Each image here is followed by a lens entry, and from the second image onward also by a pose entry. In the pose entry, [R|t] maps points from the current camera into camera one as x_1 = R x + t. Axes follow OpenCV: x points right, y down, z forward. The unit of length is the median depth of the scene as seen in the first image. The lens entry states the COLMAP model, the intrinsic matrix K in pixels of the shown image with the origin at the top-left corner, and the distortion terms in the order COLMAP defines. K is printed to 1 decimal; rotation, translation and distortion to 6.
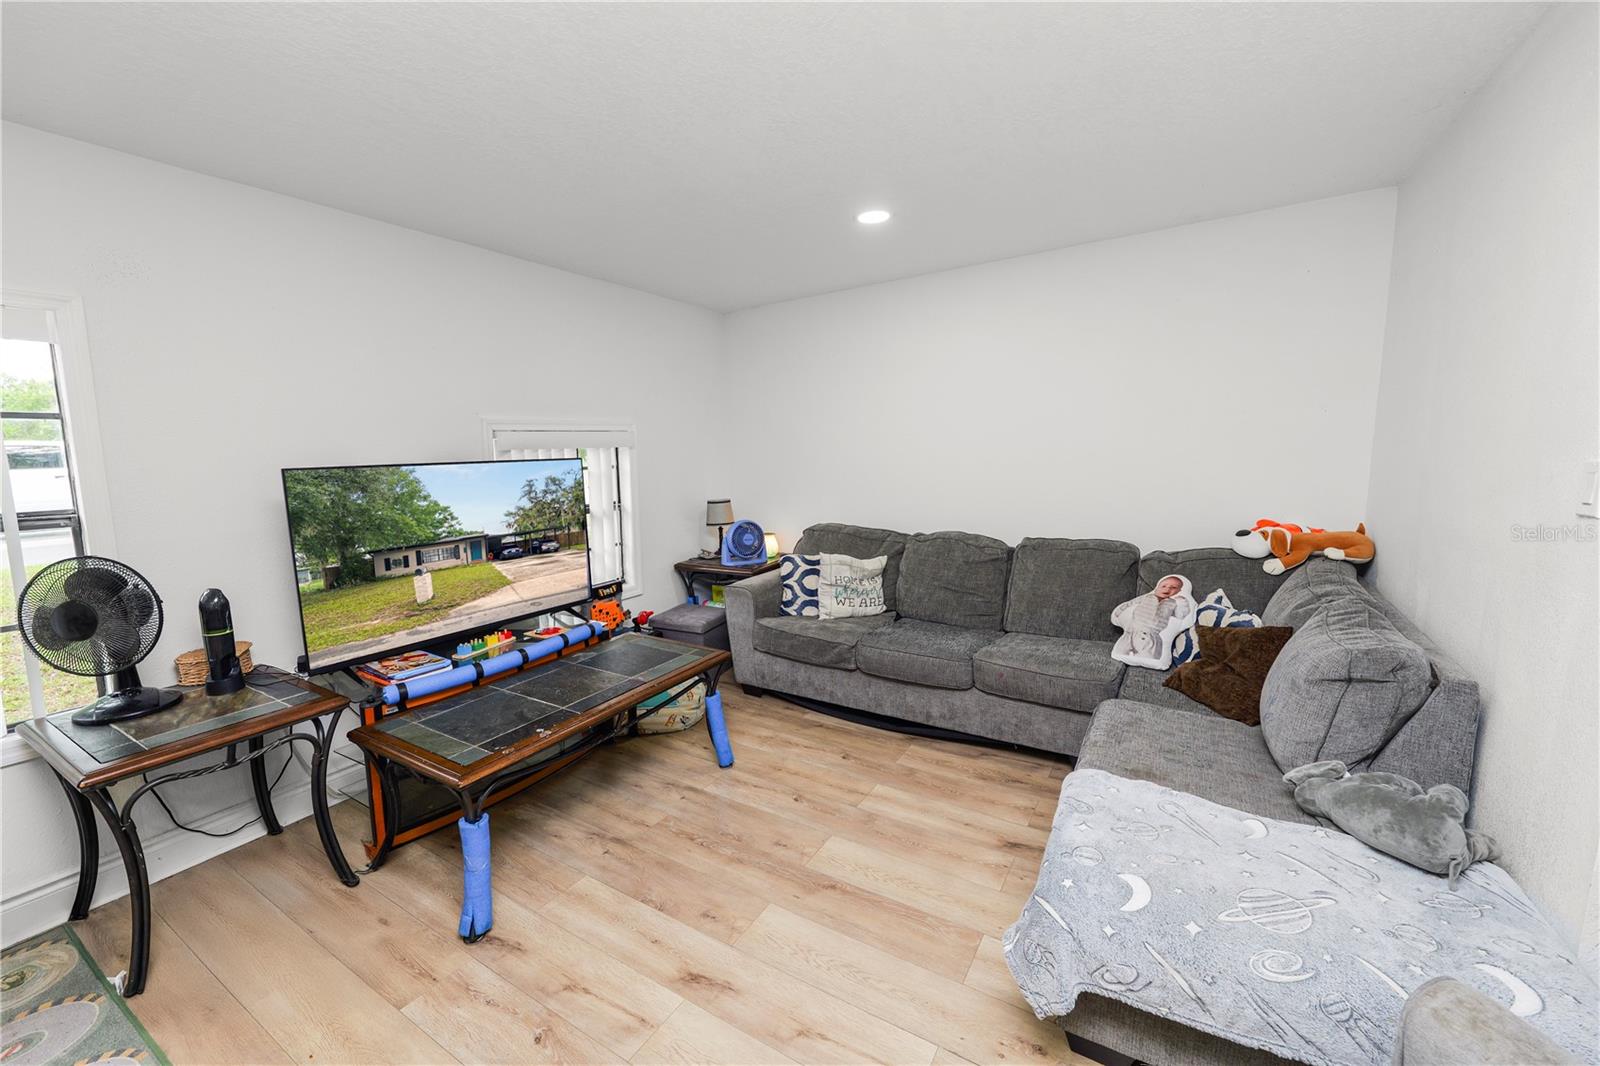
lens RADIAL K [[652.9, 0, 793.8], [0, 652.9, 529.9], [0, 0, 1]] dist [-0.011181, 0.000694]
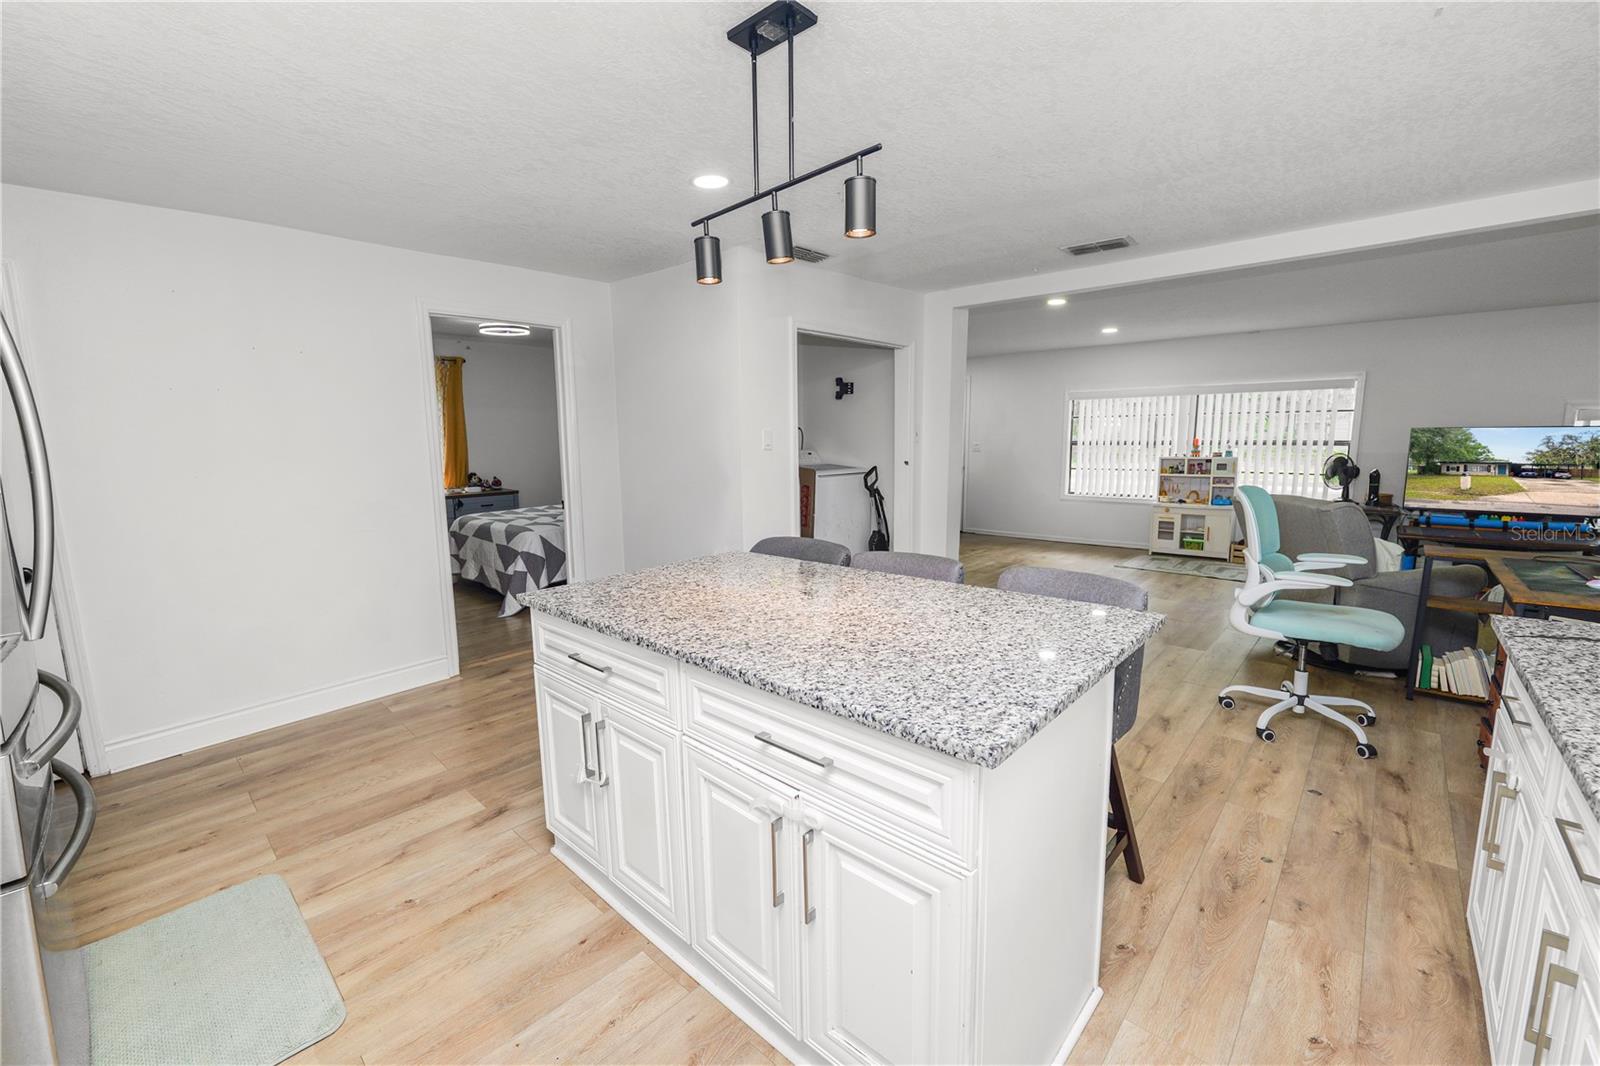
lens RADIAL K [[641.2, 0, 764.0], [0, 641.2, 519.9], [0, 0, 1]] dist [-0.042828, -0.000346]
pose [[-0.244722, 0.137032, -0.959861, 1.720579], [-0.105976, 0.980251, 0.166962, 0.108622], [0.963784, 0.142582, -0.225367, -0.689380]]
